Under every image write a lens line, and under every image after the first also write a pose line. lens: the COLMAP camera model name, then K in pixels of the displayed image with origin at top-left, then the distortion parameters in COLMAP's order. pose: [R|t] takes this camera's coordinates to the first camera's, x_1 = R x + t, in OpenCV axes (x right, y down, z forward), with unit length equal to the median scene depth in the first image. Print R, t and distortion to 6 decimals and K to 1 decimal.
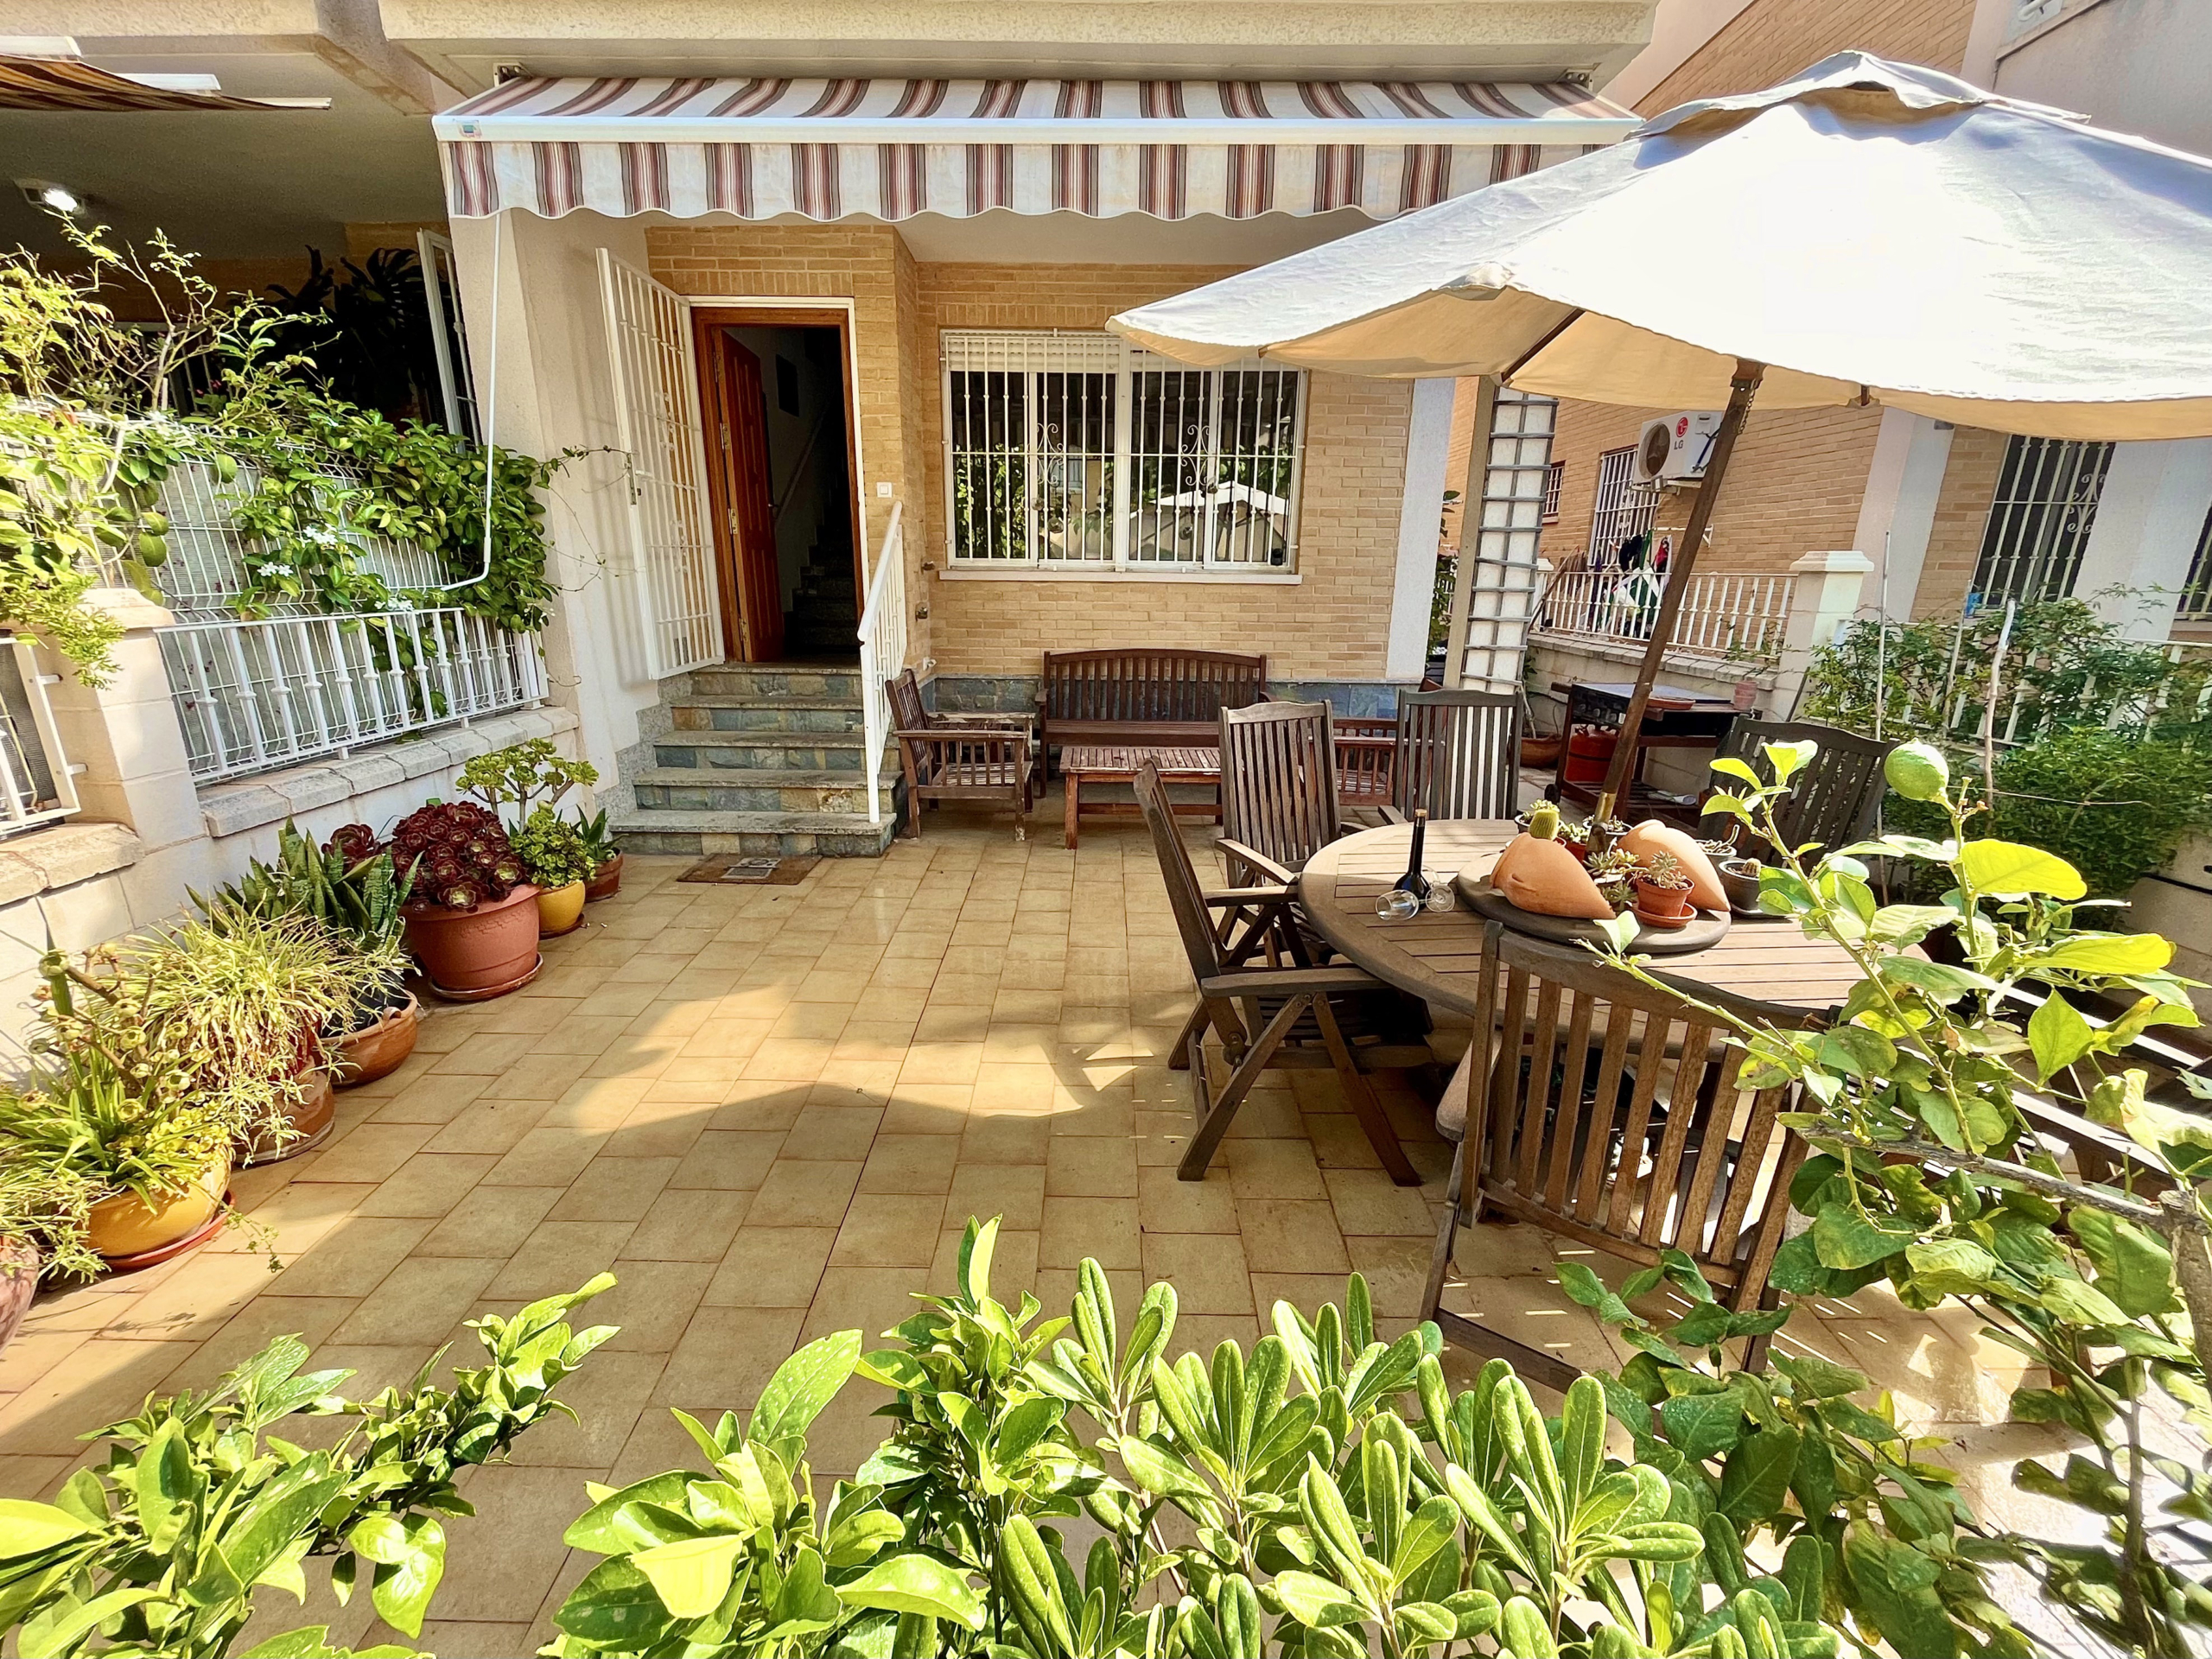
lens RADIAL K [[891.5, 0, 1106.2], [0, 891.5, 820.4], [0, 0, 1]] dist [-0.003390, -0.000212]
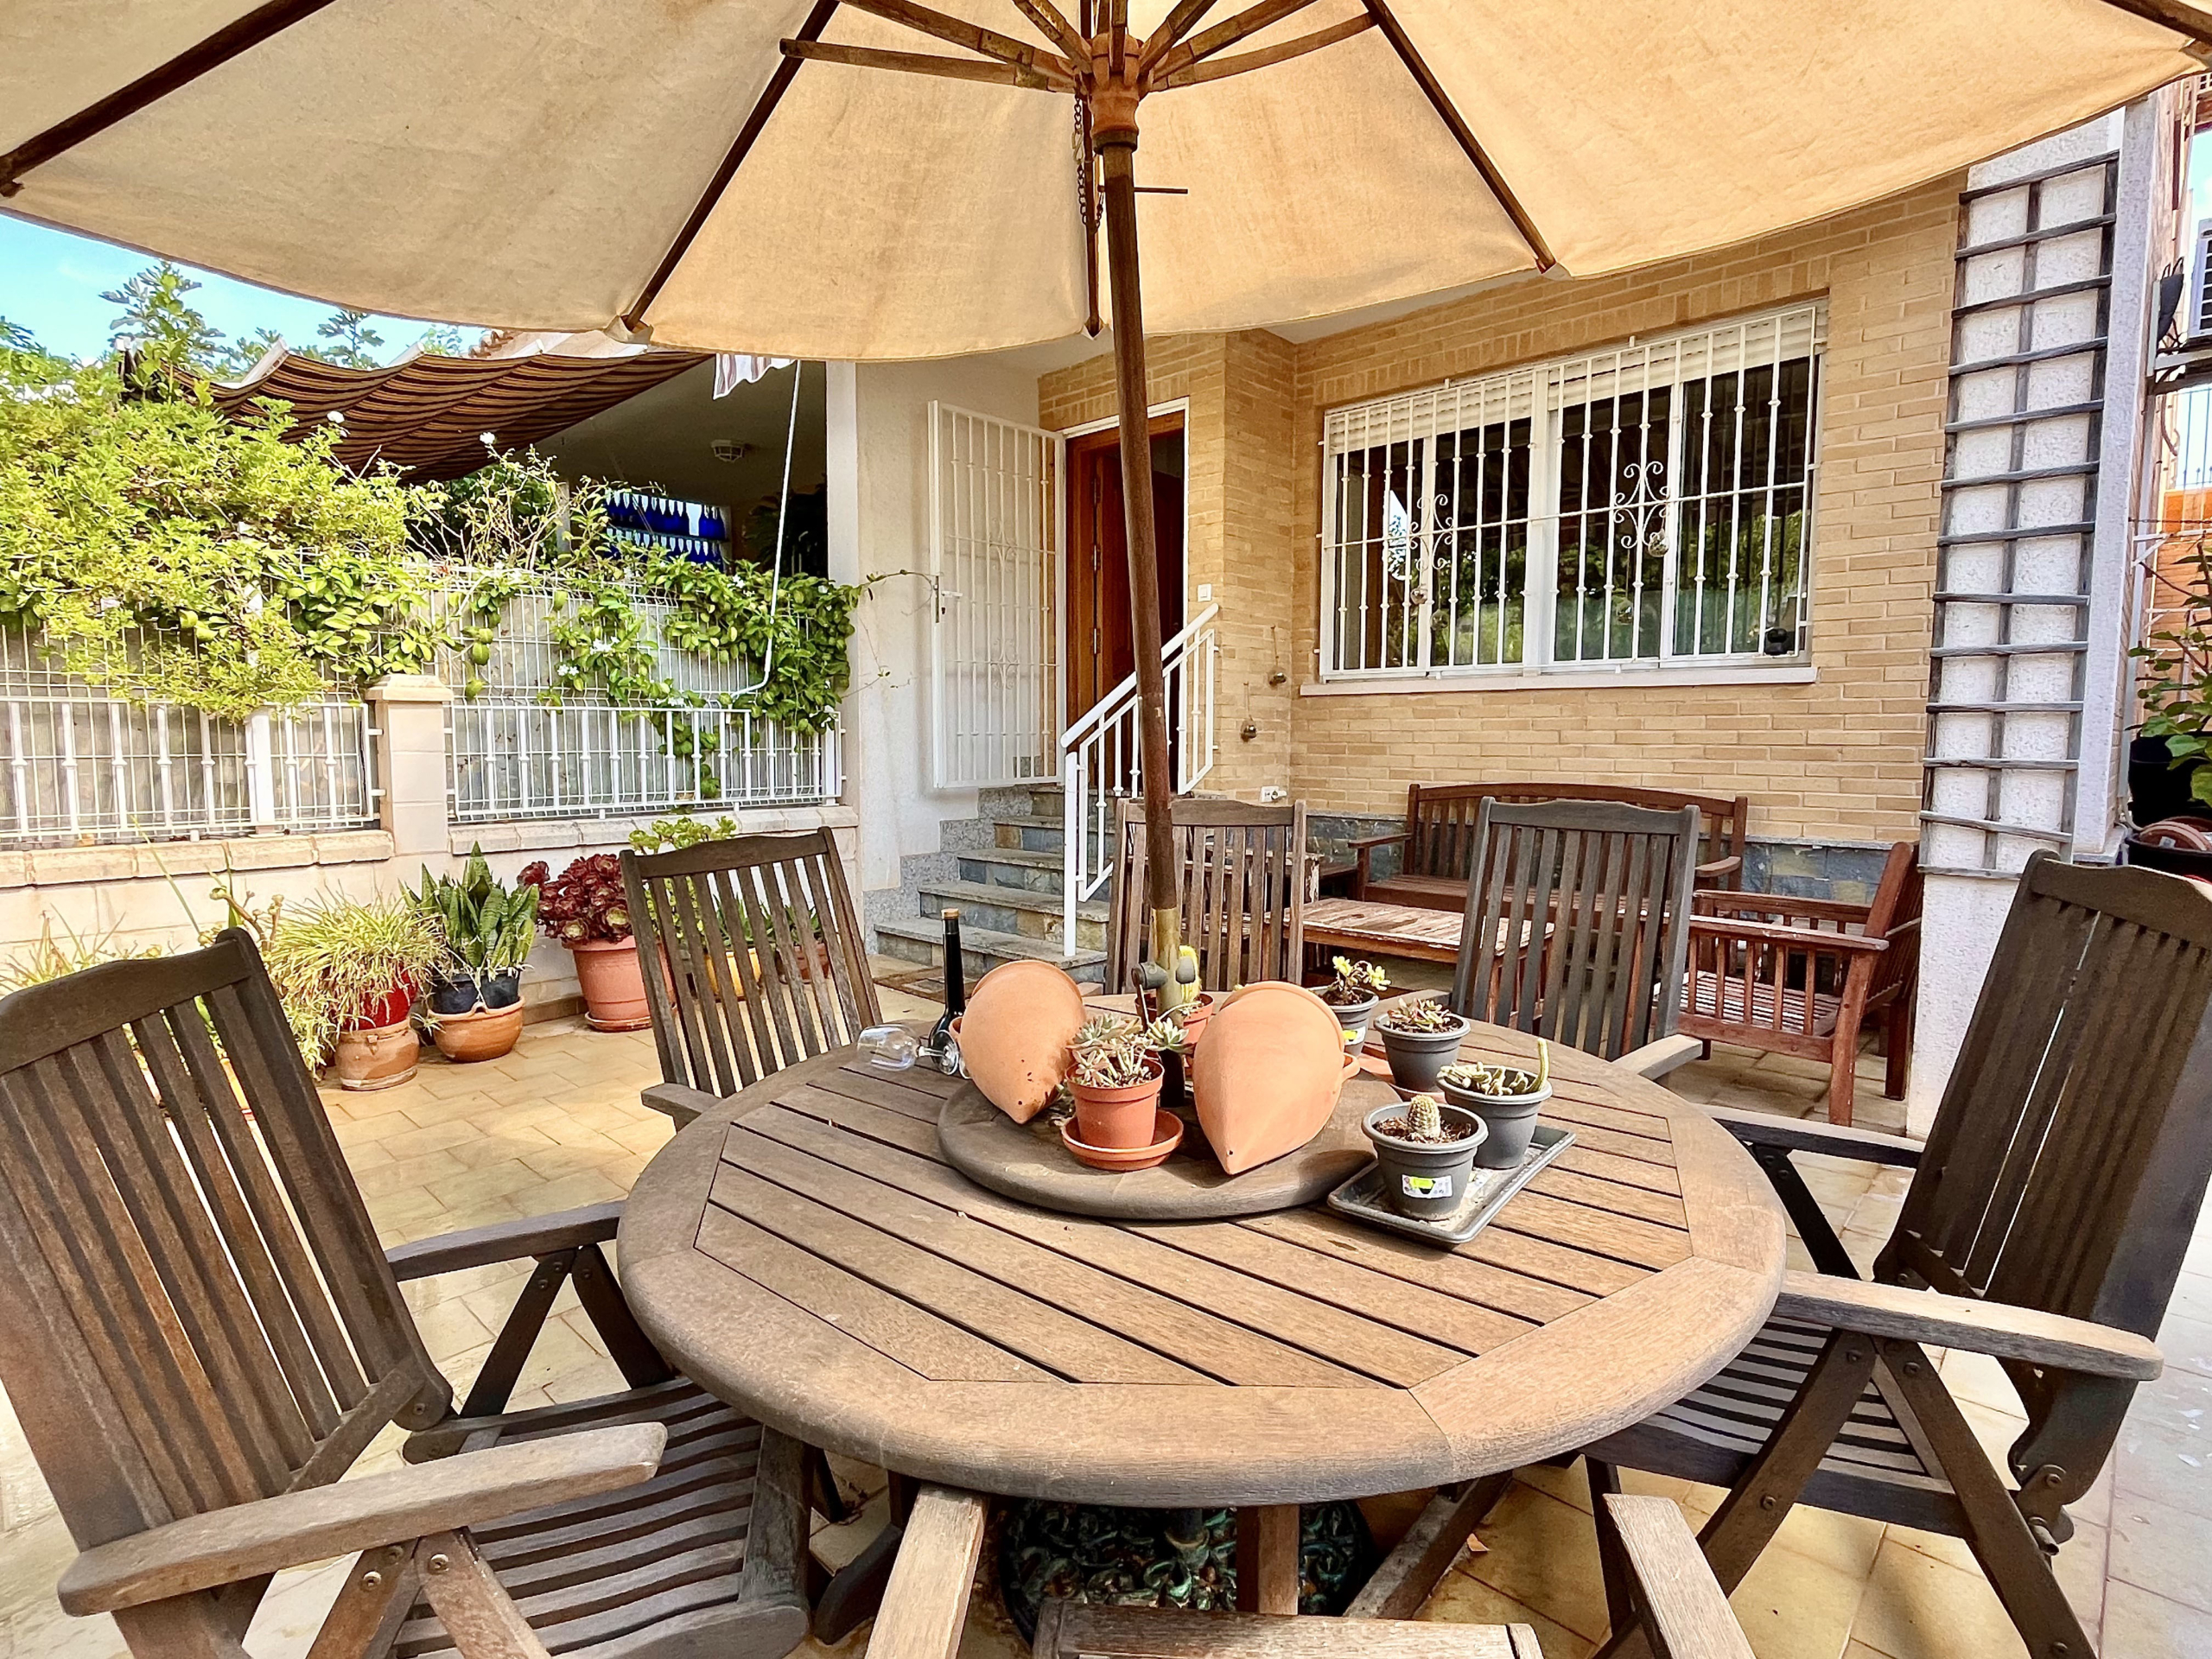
lens RADIAL K [[1091.2, 0, 1108.8], [0, 1091.2, 819.4], [0, 0, 1]] dist [-0.000207, -0.000021]
pose [[0.736724, 0.043674, -0.674782, 0.449354], [-0.177283, 0.975480, -0.130421, 0.003474], [0.652540, 0.215711, 0.726402, 0.223139]]
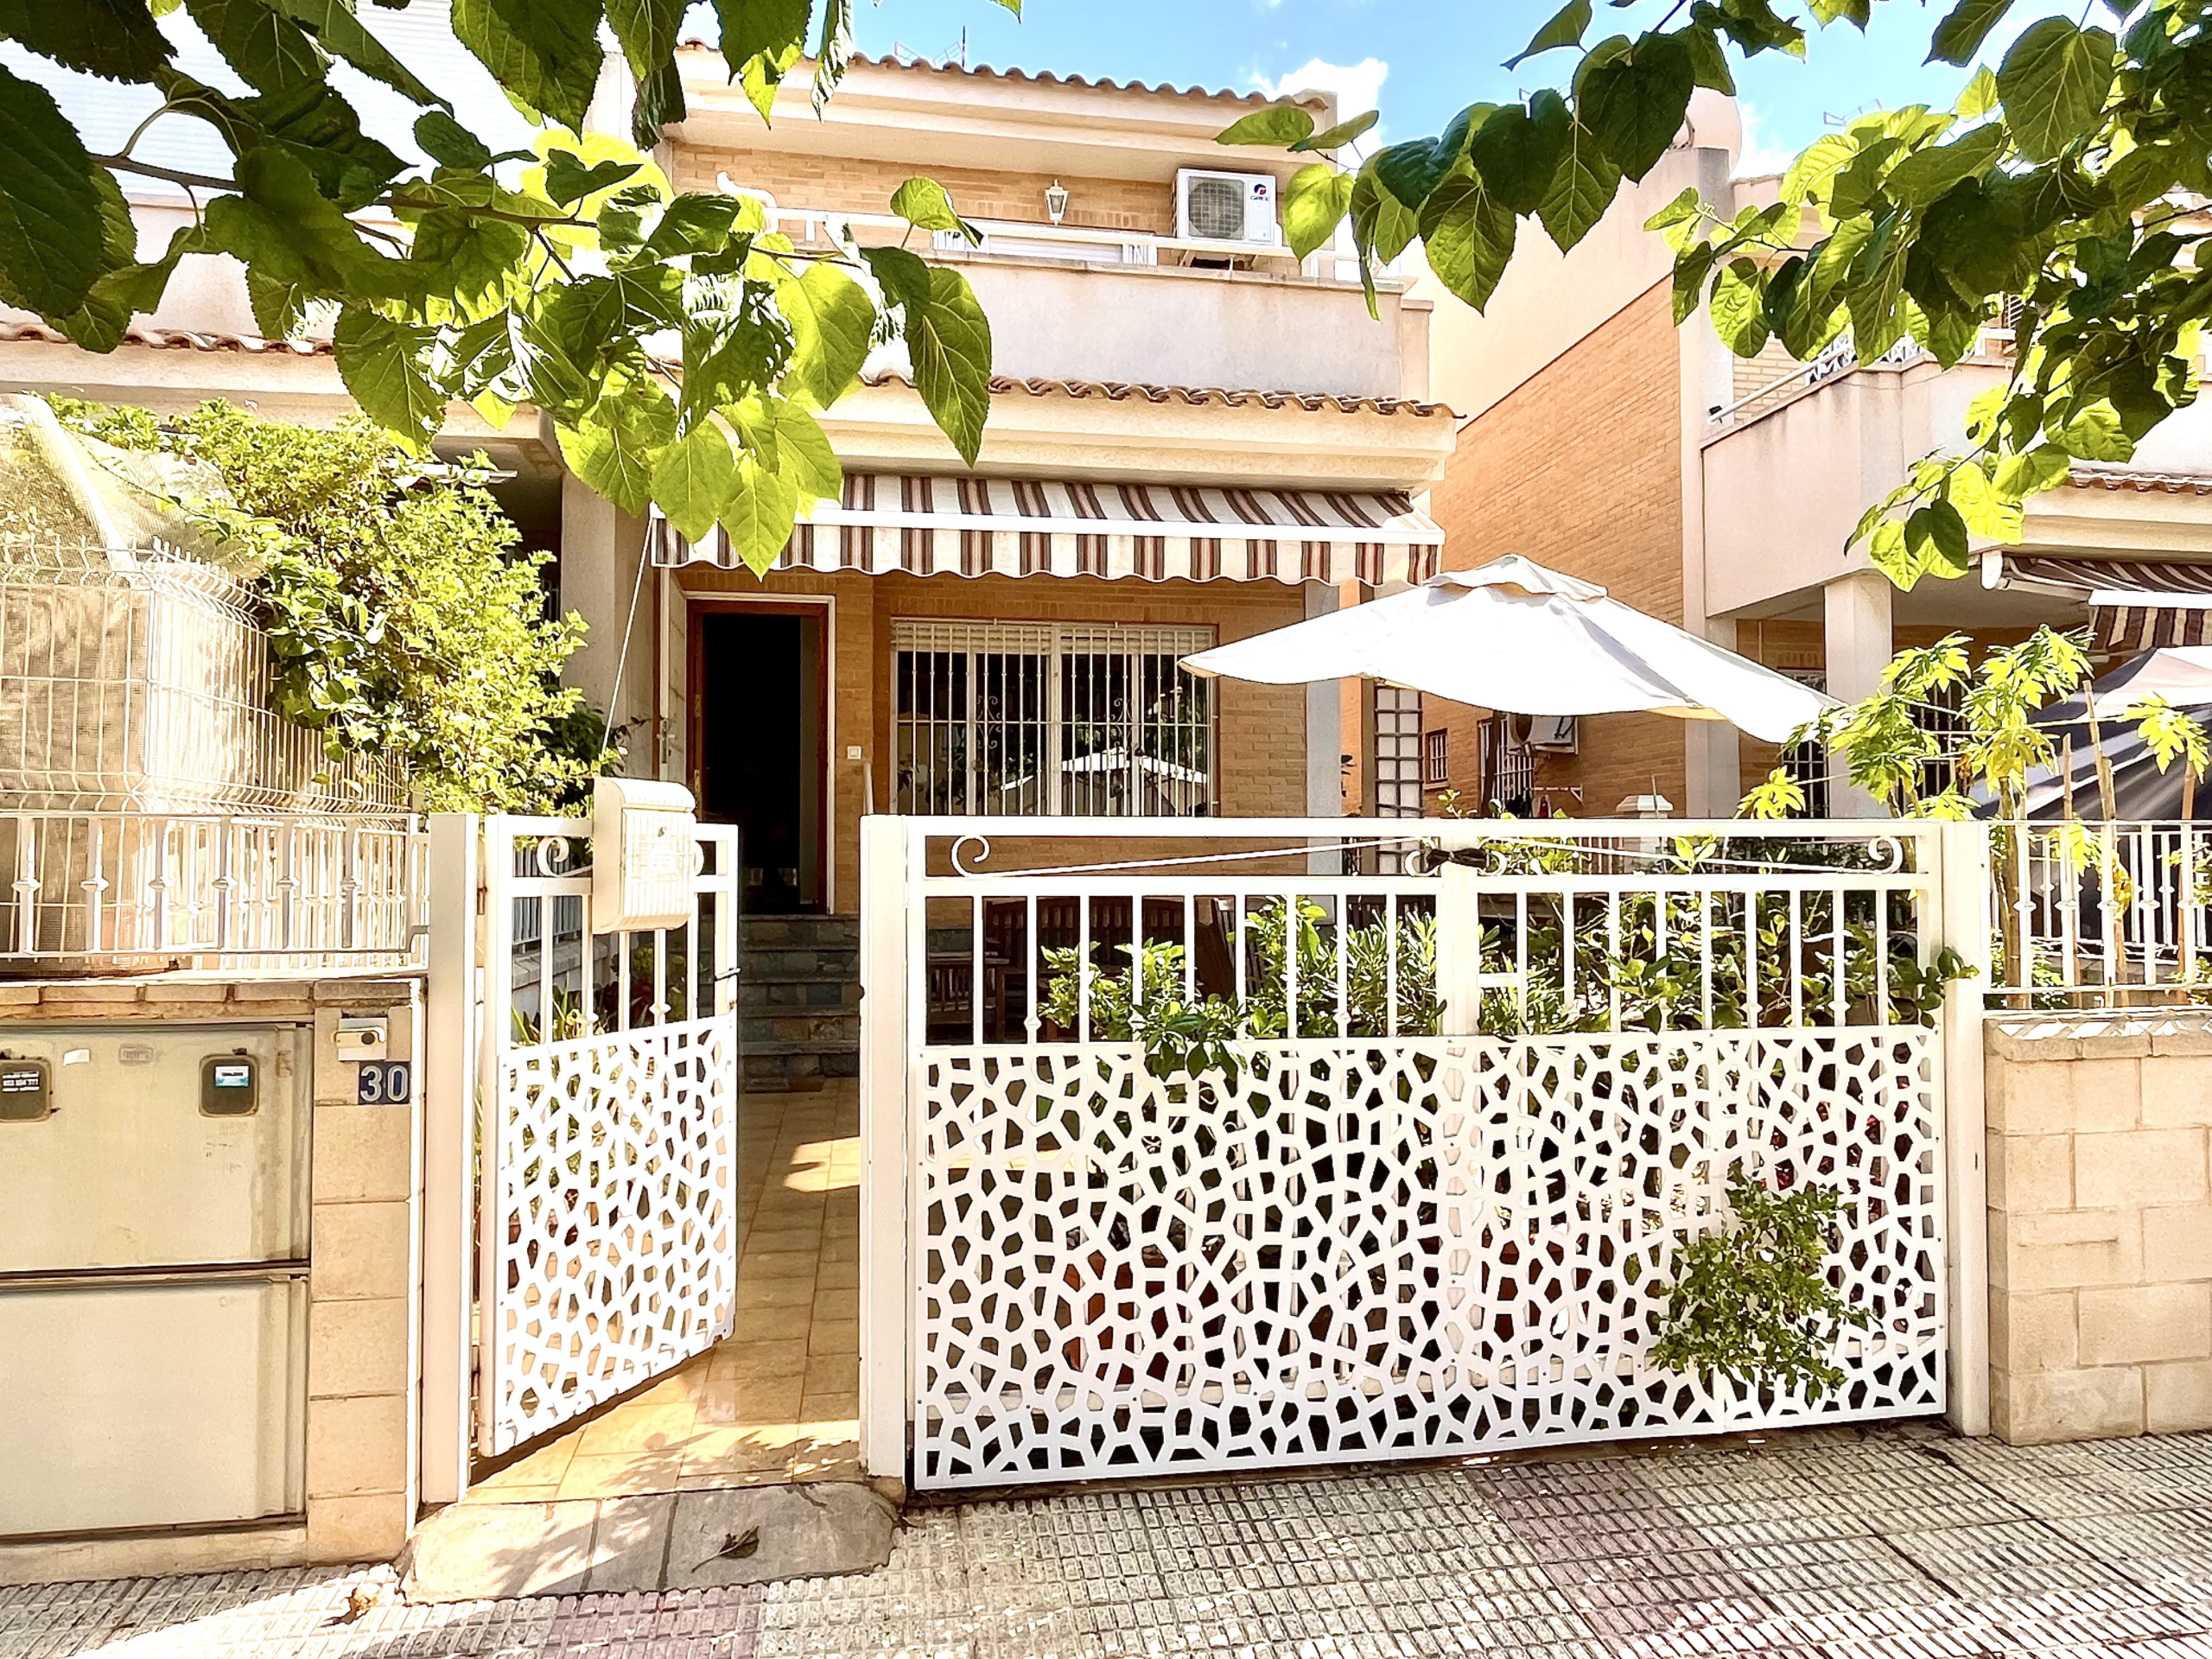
lens RADIAL K [[1277.7, 0, 1101.1], [0, 1277.7, 836.8], [0, 0, 1]] dist [-0.000521, 0.000022]
pose [[0.985264, -0.012031, 0.170617, -0.236124], [0.061434, 0.955849, -0.287365, 0.211832], [-0.159627, 0.293612, 0.942503, -0.533493]]
